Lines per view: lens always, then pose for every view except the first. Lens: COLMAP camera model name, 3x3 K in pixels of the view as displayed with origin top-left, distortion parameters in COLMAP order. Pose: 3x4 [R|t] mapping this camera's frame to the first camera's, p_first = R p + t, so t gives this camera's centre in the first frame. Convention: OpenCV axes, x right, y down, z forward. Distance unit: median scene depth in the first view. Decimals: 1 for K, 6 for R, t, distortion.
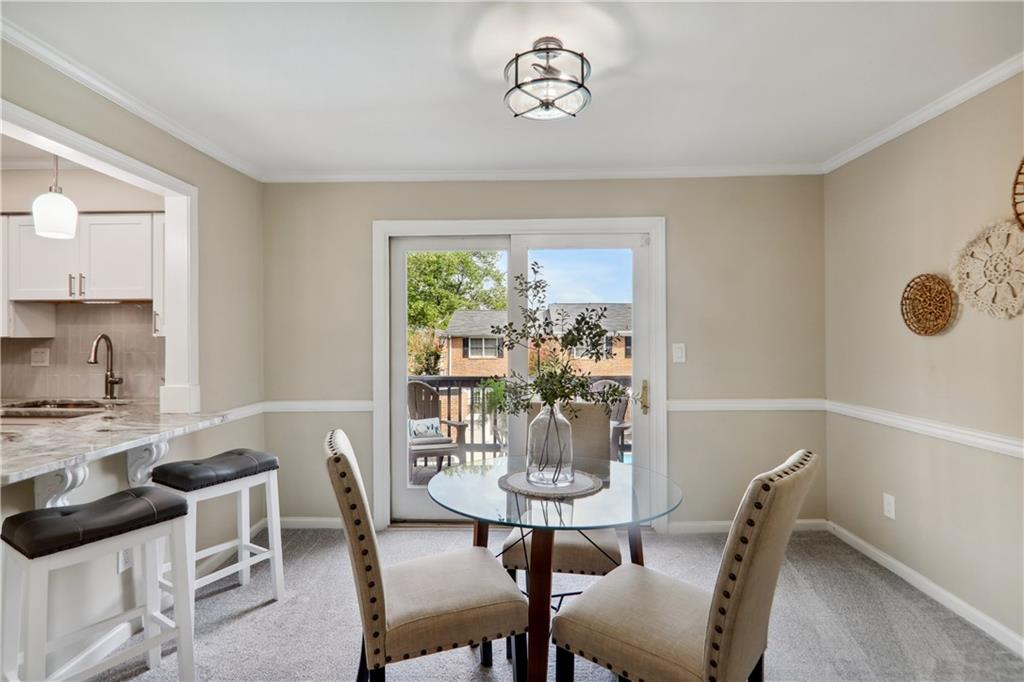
lens RADIAL K [[497.3, 0, 501.7], [0, 497.3, 334.0], [0, 0, 1]] dist [0.000013, -0.000265]
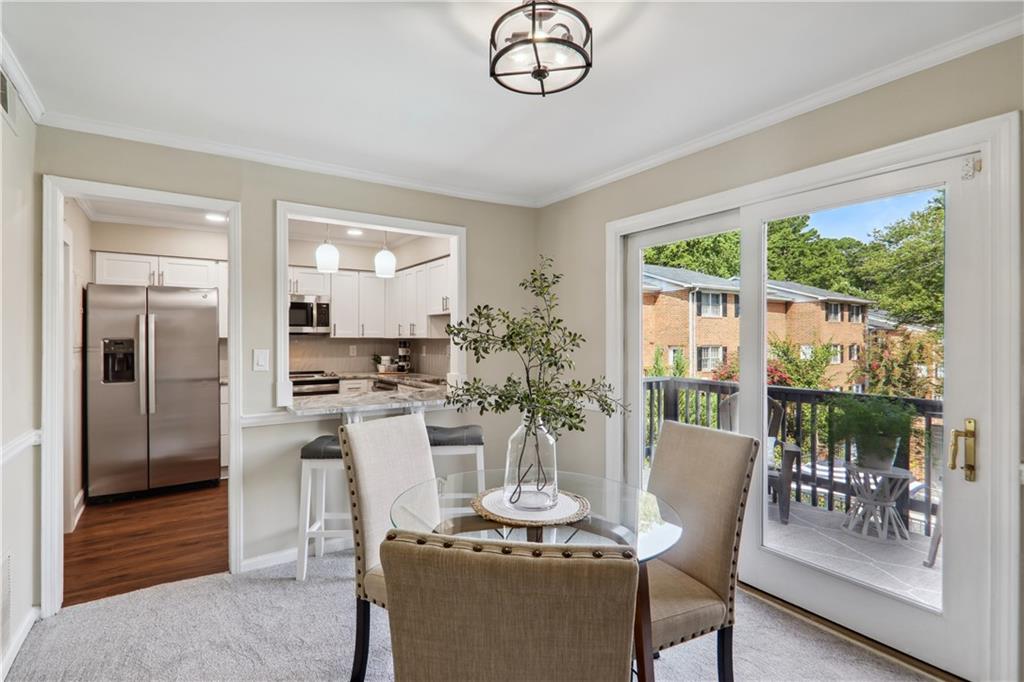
lens RADIAL K [[488.5, 0, 497.8], [0, 488.5, 340.6], [0, 0, 1]] dist [0.002171, -0.000511]
pose [[0.575331, 0.007359, -0.817888, 0.416319], [0.001588, 0.999948, 0.010114, -0.000849], [0.817919, -0.007118, 0.575289, 0.246369]]
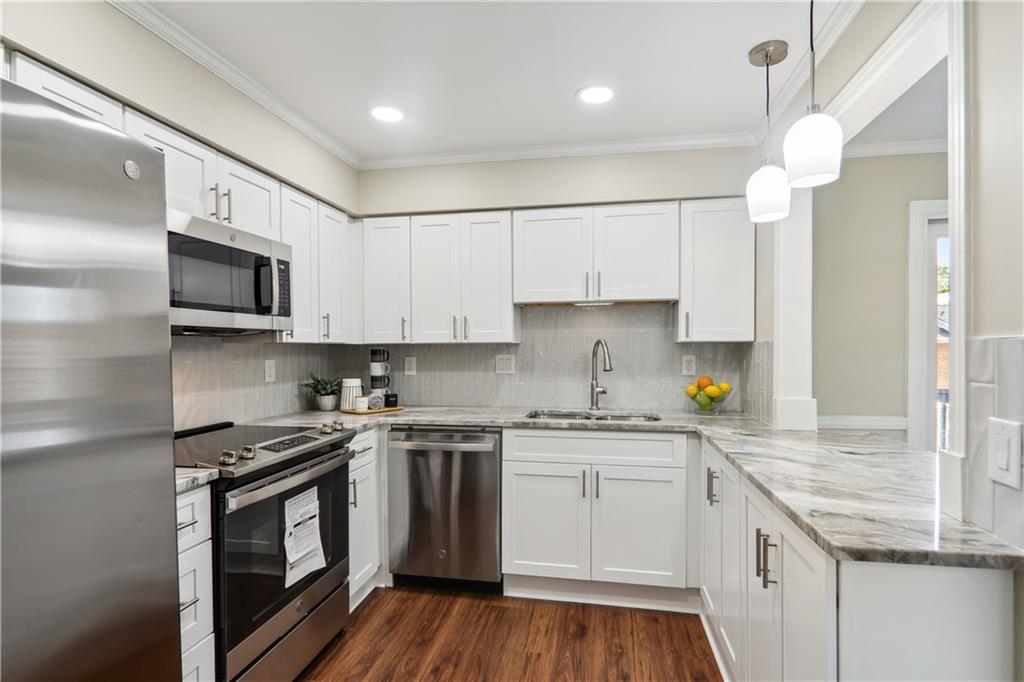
lens RADIAL K [[499.5, 0, 517.3], [0, 499.5, 356.9], [0, 0, 1]] dist [0.010202, -0.000040]
pose [[0.989360, 0.001612, -0.145481, -0.780066], [0.002426, 0.999617, 0.027573, 0.006839], [0.145470, -0.027633, 0.988977, 0.069011]]
